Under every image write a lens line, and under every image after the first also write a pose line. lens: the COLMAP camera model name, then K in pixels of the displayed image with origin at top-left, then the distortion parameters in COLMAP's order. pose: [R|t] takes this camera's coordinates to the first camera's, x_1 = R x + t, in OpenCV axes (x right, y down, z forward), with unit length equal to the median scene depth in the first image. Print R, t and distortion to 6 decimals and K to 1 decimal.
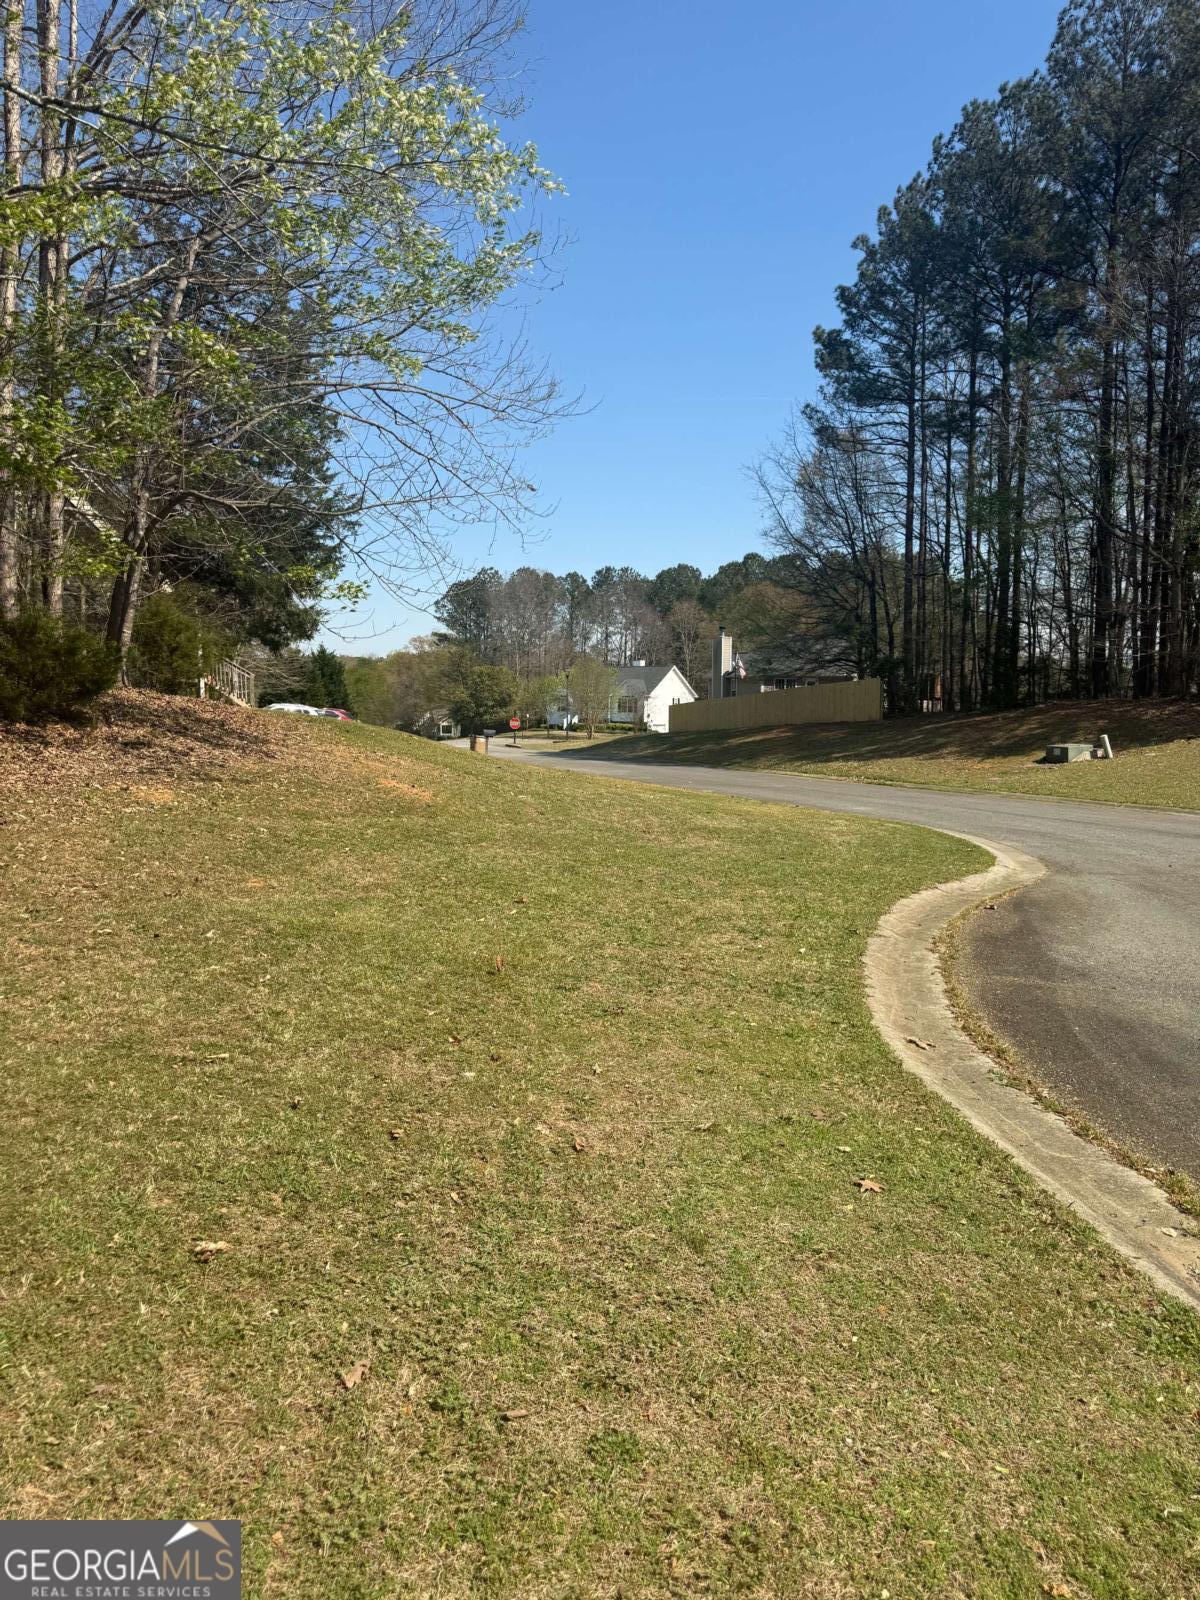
lens RADIAL K [[1032.3, 0, 598.9], [0, 1032.3, 817.1], [0, 0, 1]] dist [-0.071948, 0.035846]
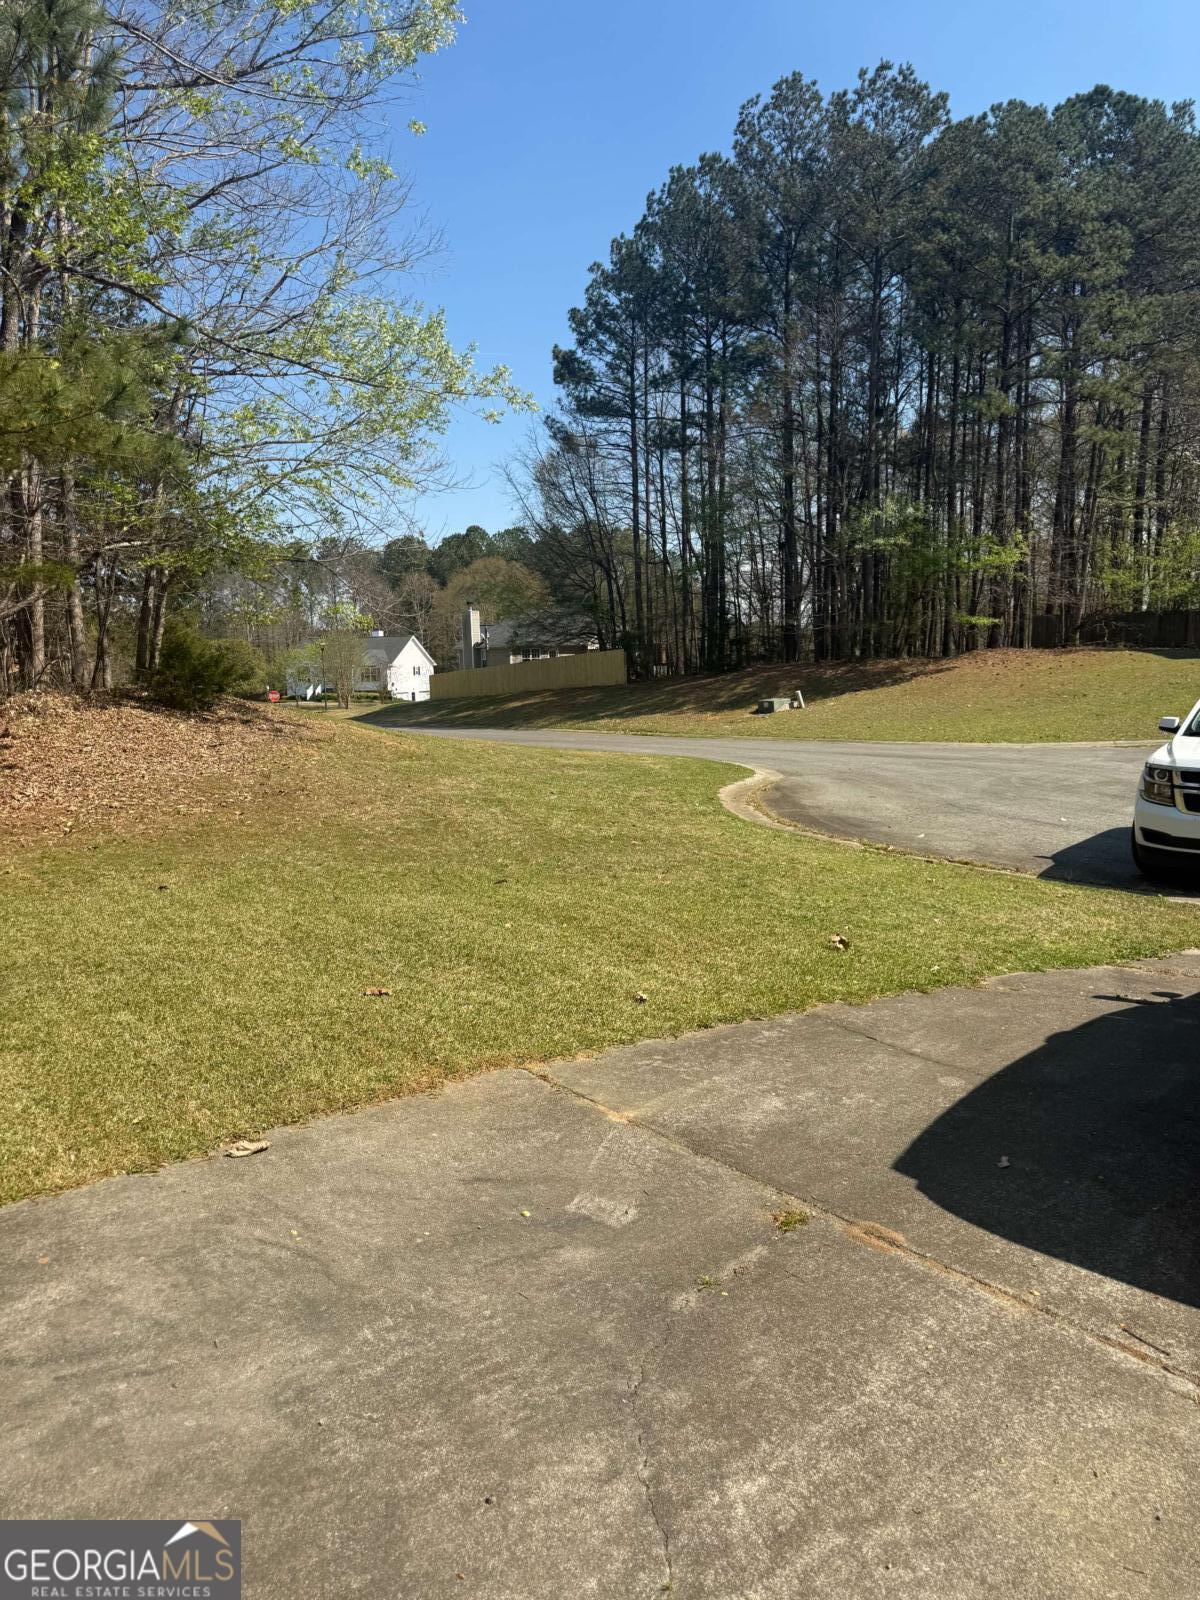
lens RADIAL K [[1242.3, 0, 600.0], [0, 1242.3, 800.0], [0, 0, 1]] dist [0.045925, -0.003504]
pose [[0.947718, -0.061379, 0.313149, -0.213232], [0.059464, 0.998107, 0.015672, 0.017173], [-0.313518, 0.003768, 0.949575, -0.372932]]
